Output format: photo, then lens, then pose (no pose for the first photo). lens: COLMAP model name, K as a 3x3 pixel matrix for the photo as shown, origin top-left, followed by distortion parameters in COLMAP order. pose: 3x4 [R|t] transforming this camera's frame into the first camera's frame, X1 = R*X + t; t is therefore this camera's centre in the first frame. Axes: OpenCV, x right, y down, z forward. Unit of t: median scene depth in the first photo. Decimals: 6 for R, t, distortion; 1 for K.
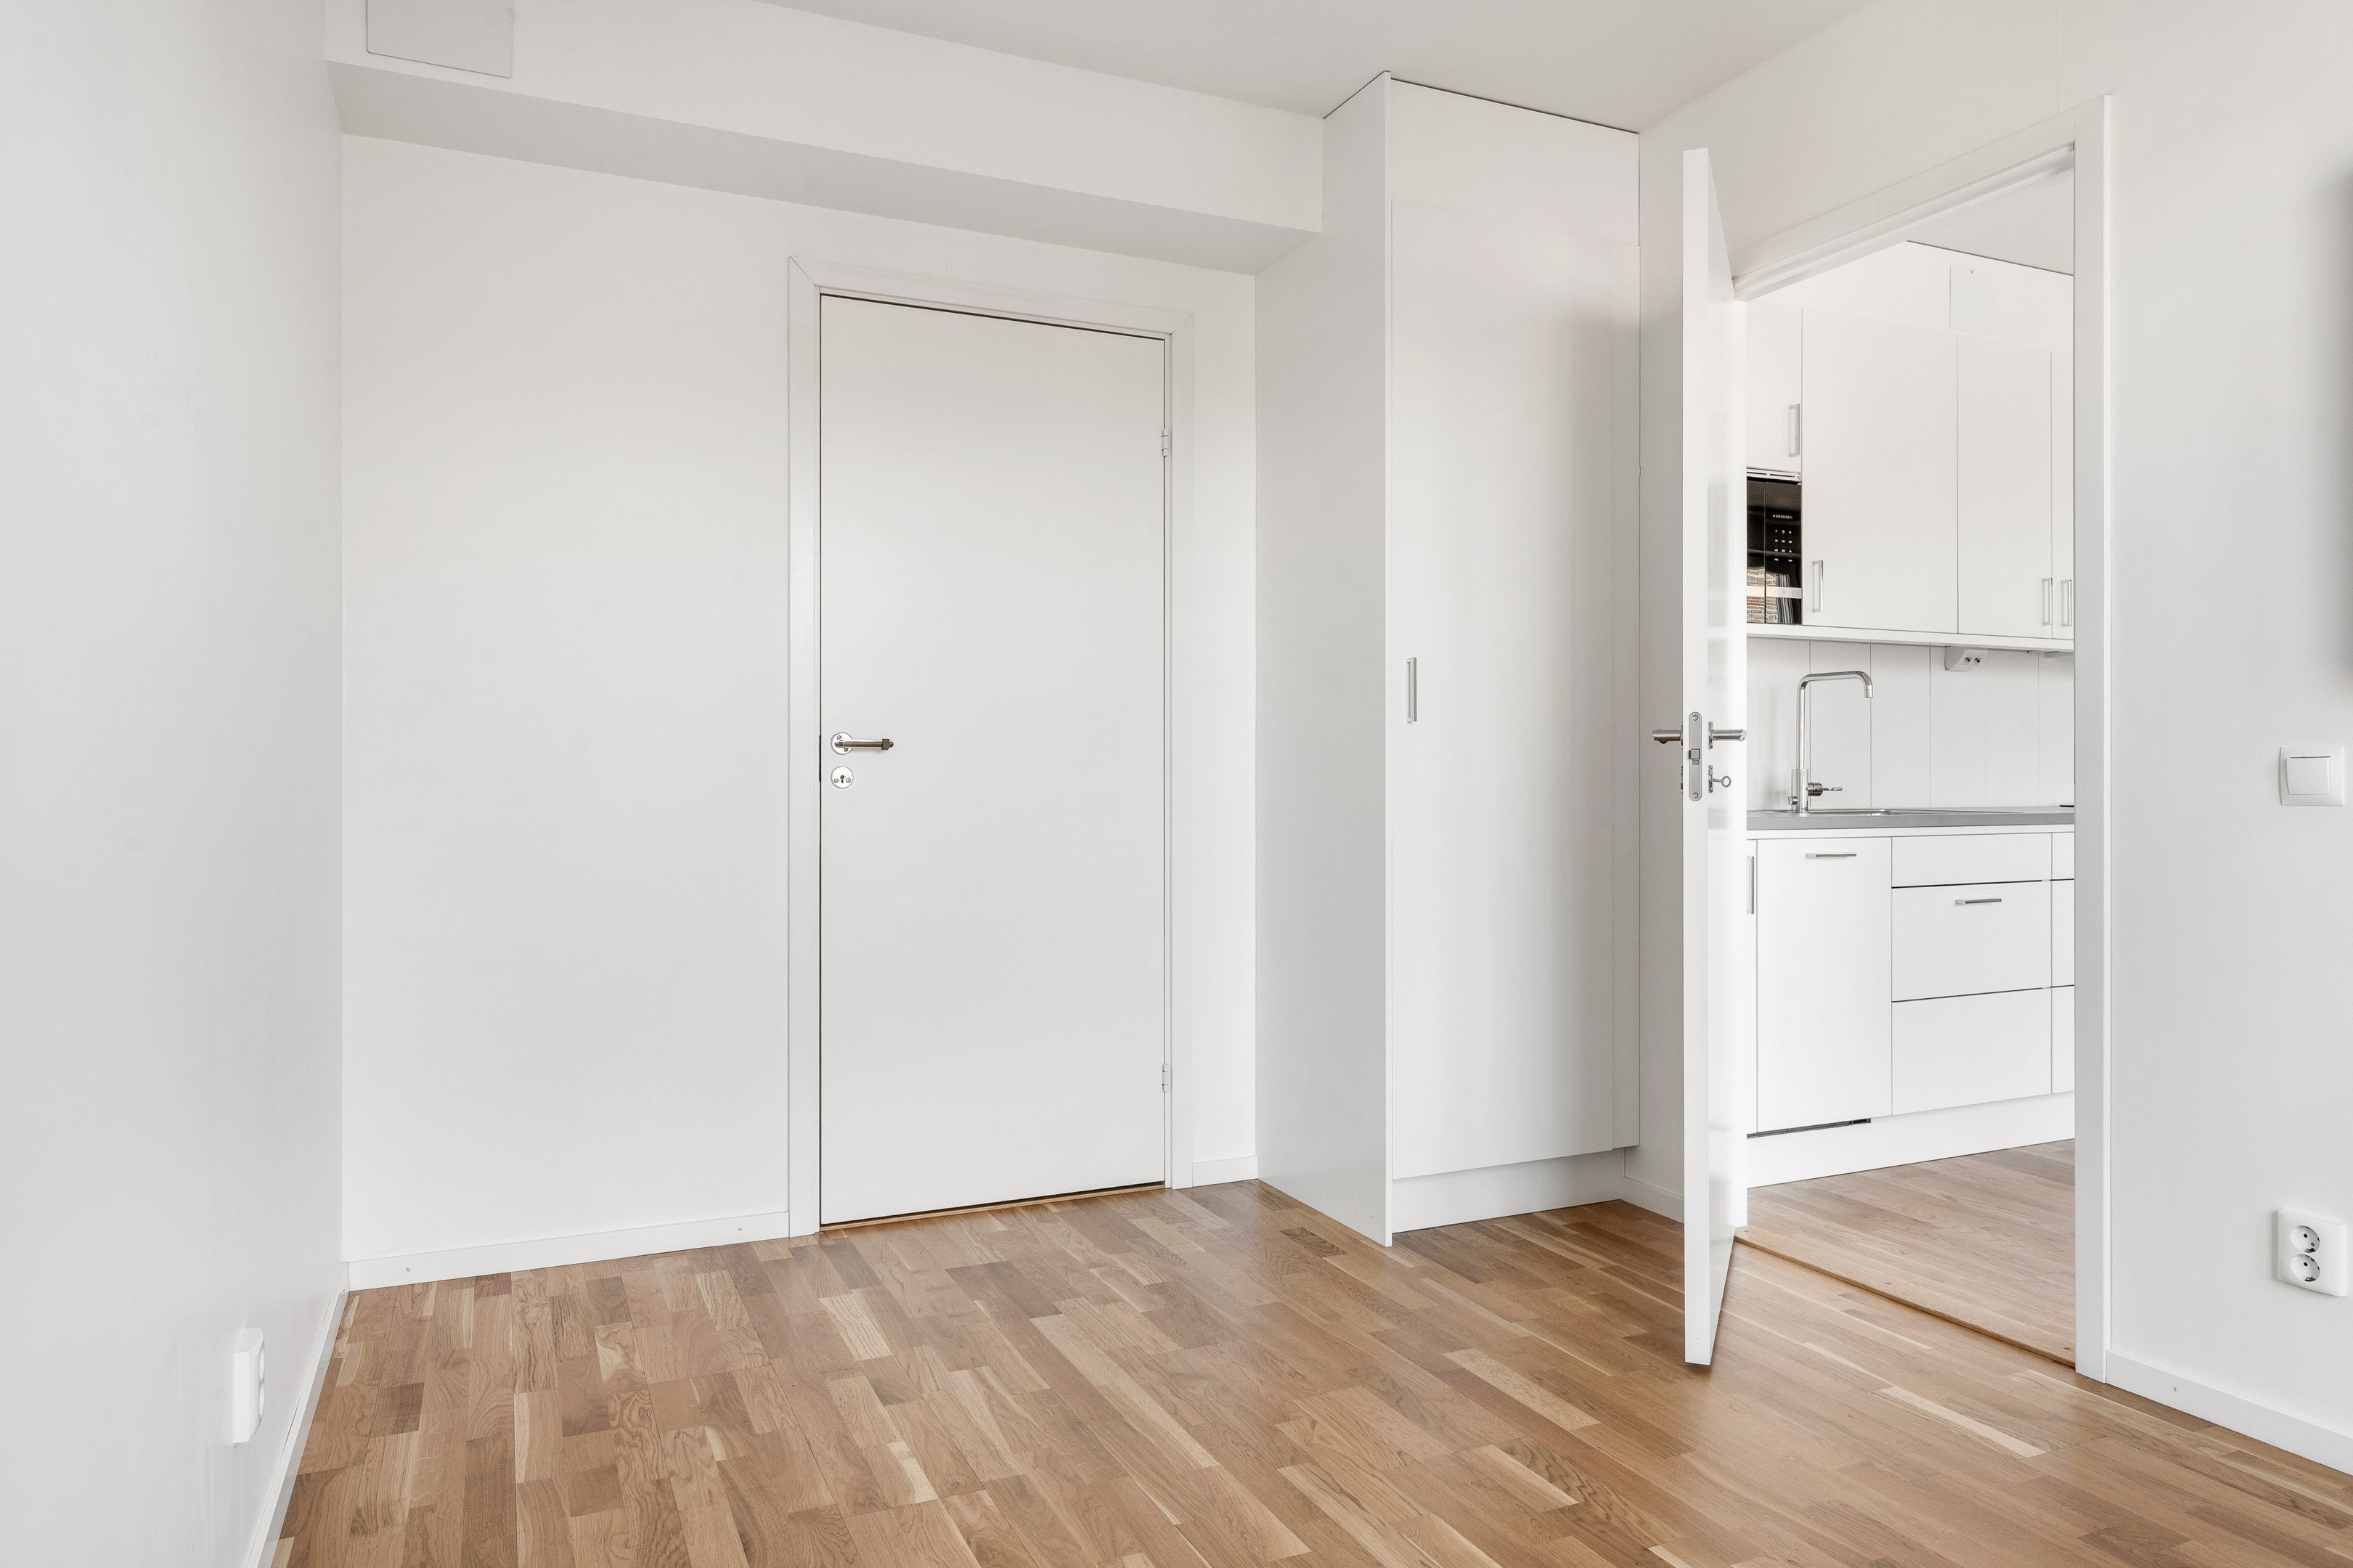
lens RADIAL K [[1417.9, 0, 1200.2], [0, 1417.9, 786.9], [0, 0, 1]] dist [0.008900, -0.002037]
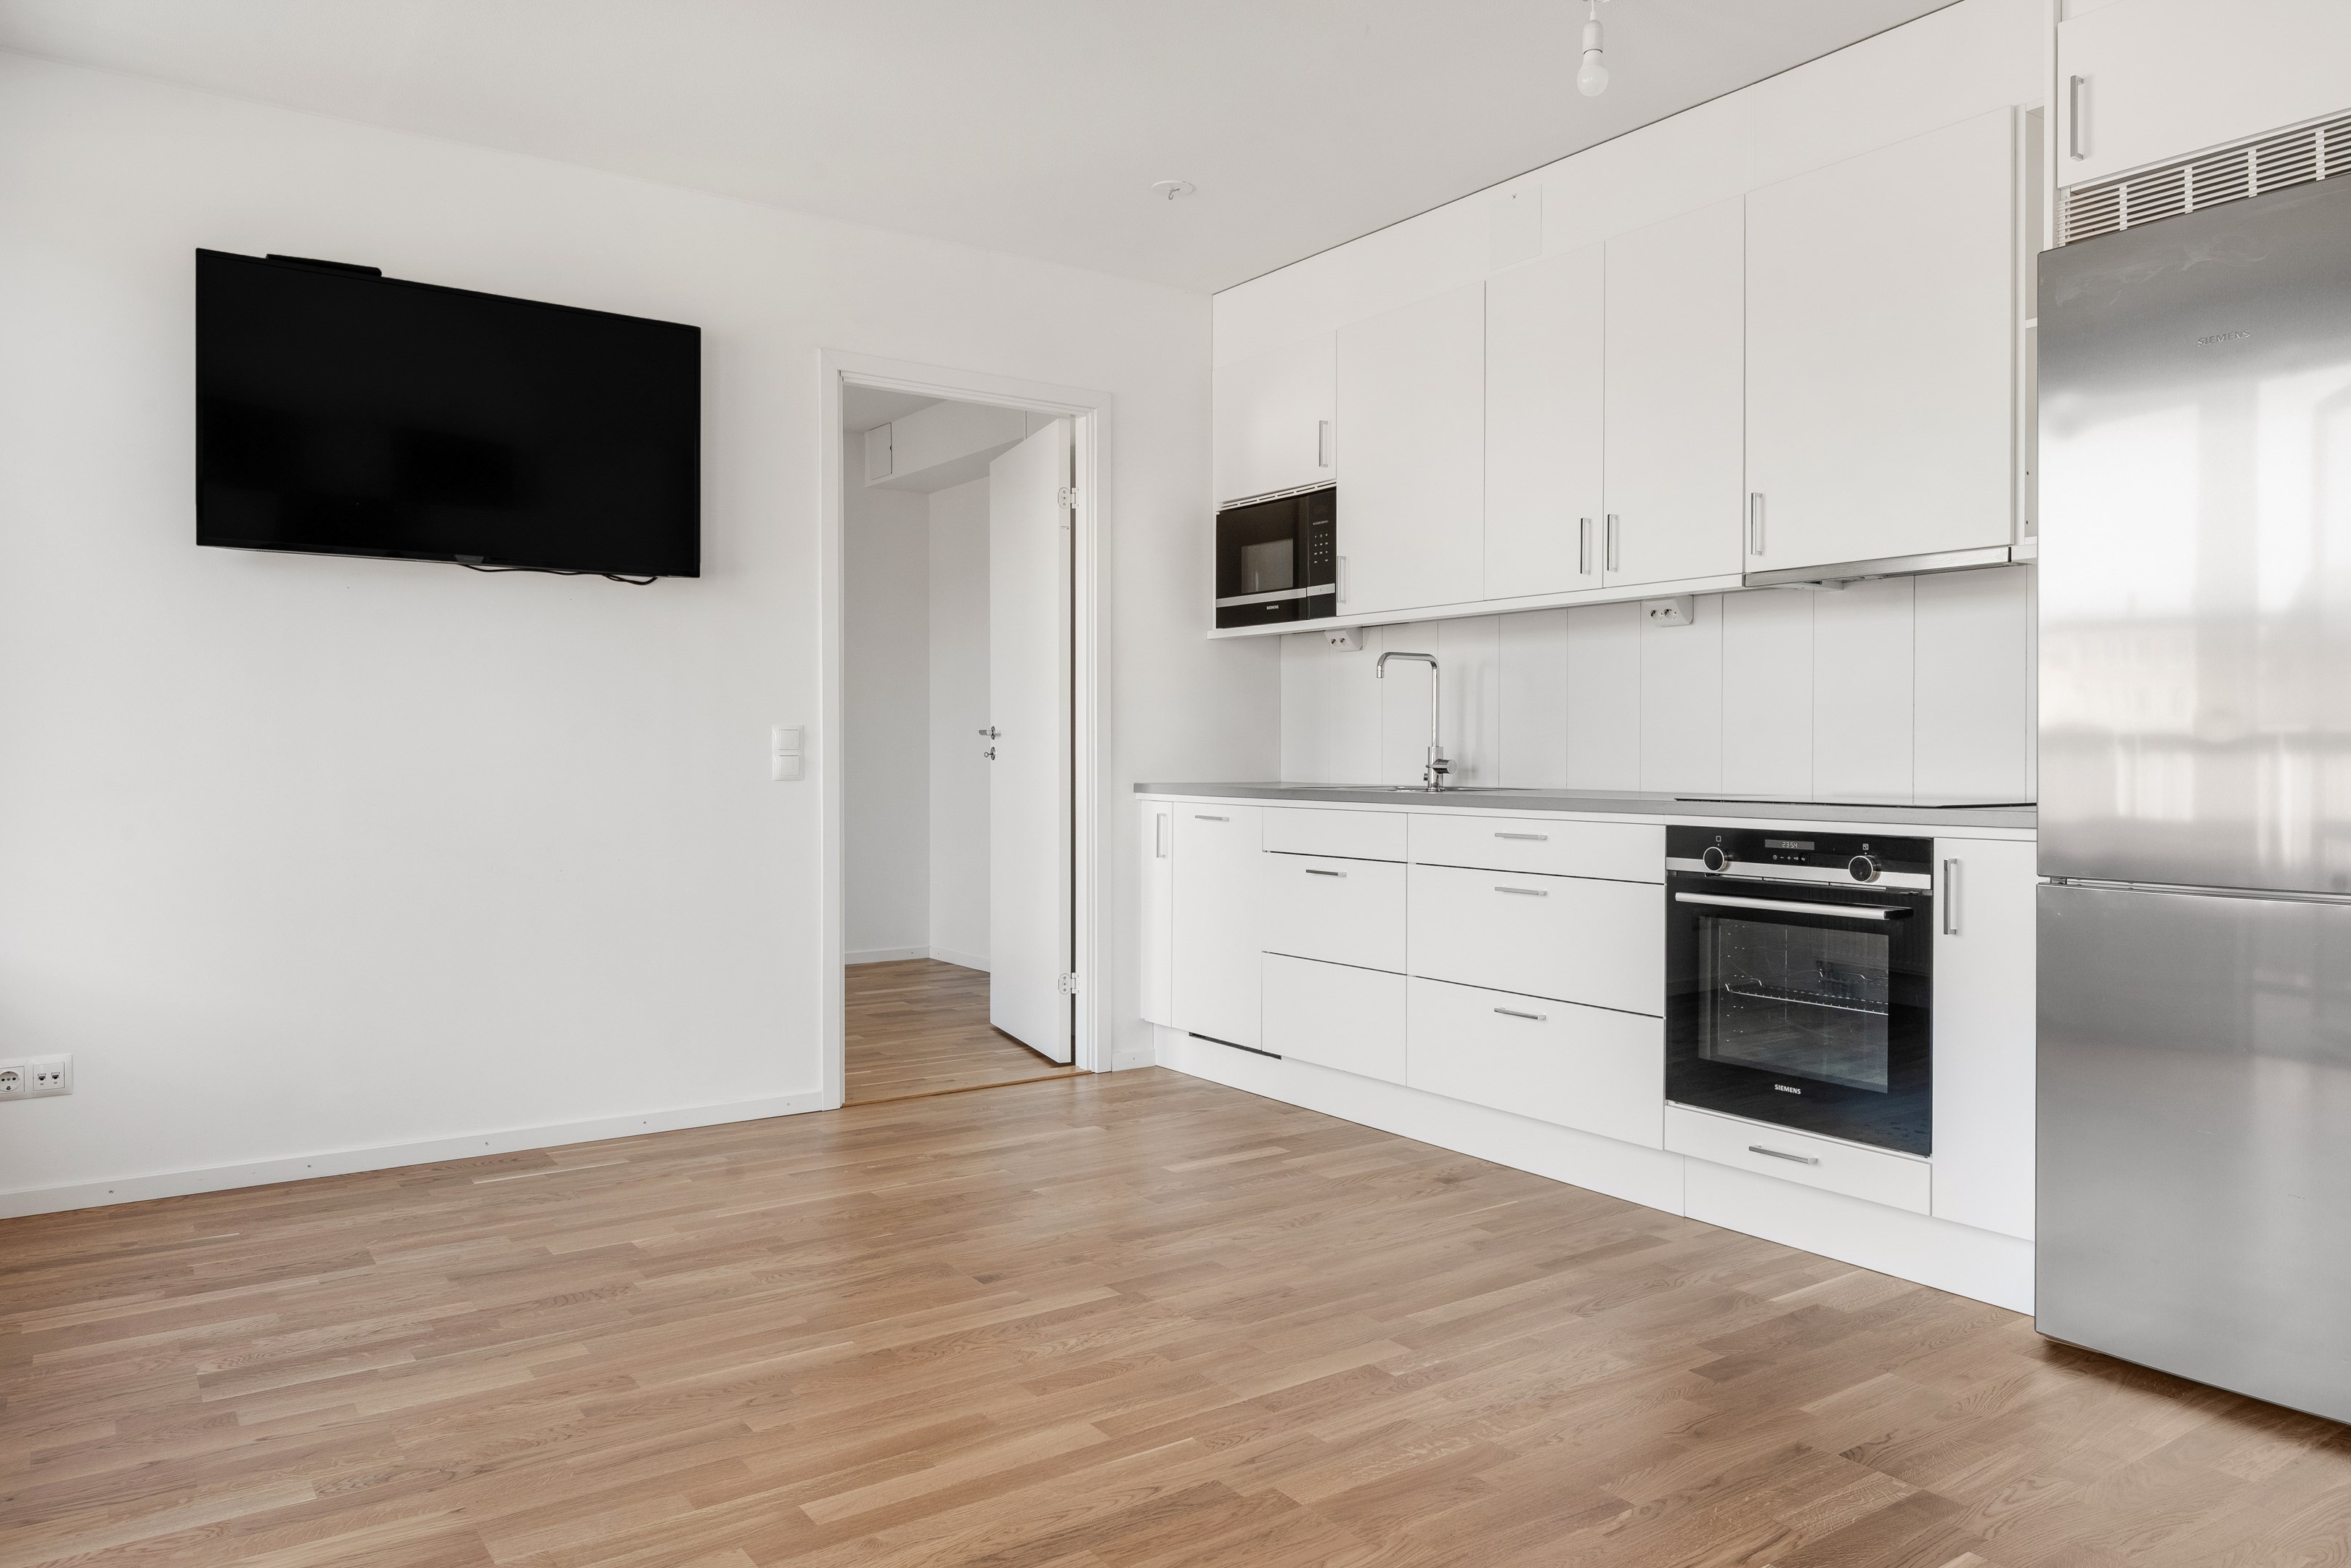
lens RADIAL K [[1584.3, 0, 1155.1], [0, 1584.3, 779.9], [0, 0, 1]] dist [0.004334, -0.002888]
pose [[0.180869, 0.019561, -0.983313, 1.758900], [-0.007146, 0.999802, 0.018574, -0.010622], [0.983481, 0.003667, 0.180973, 0.703061]]
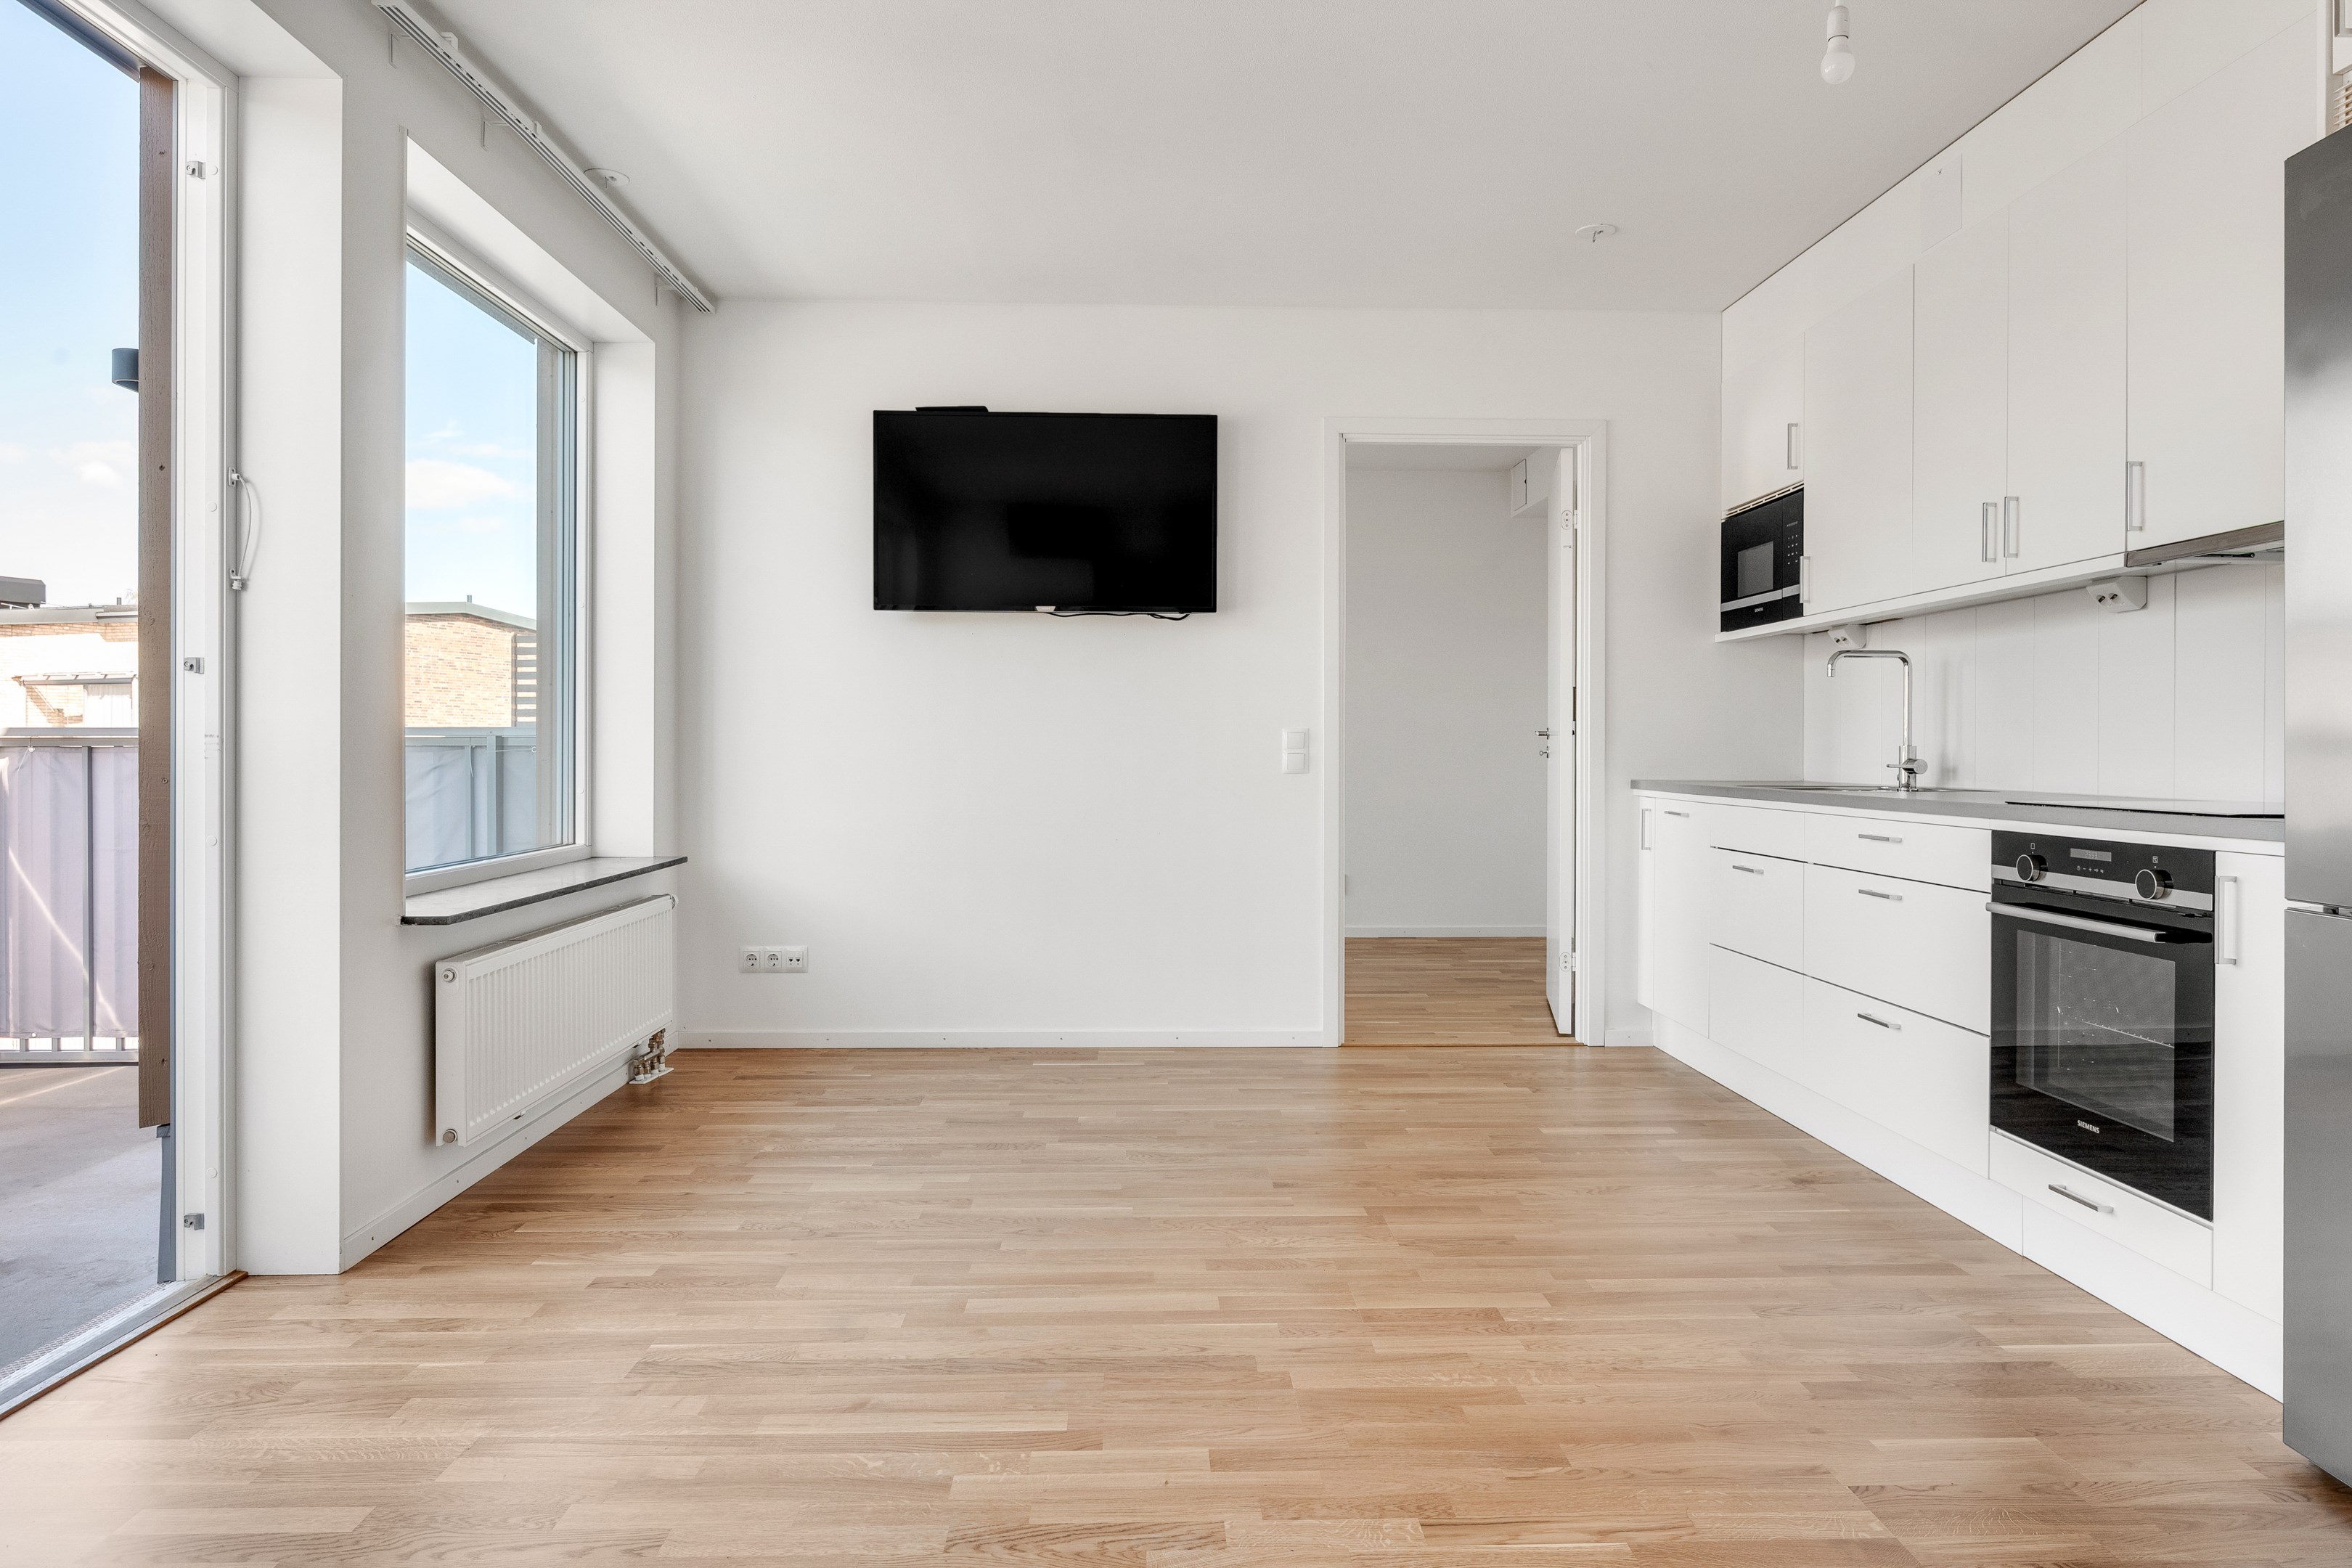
lens RADIAL K [[1417.4, 0, 1187.3], [0, 1417.4, 766.8], [0, 0, 1]] dist [0.008900, -0.002037]
pose [[-0.375201, 0.012001, -0.926866, 1.786120], [-0.008052, 0.999836, 0.016205, -0.012622], [0.926909, 0.013543, -0.375043, 1.063956]]
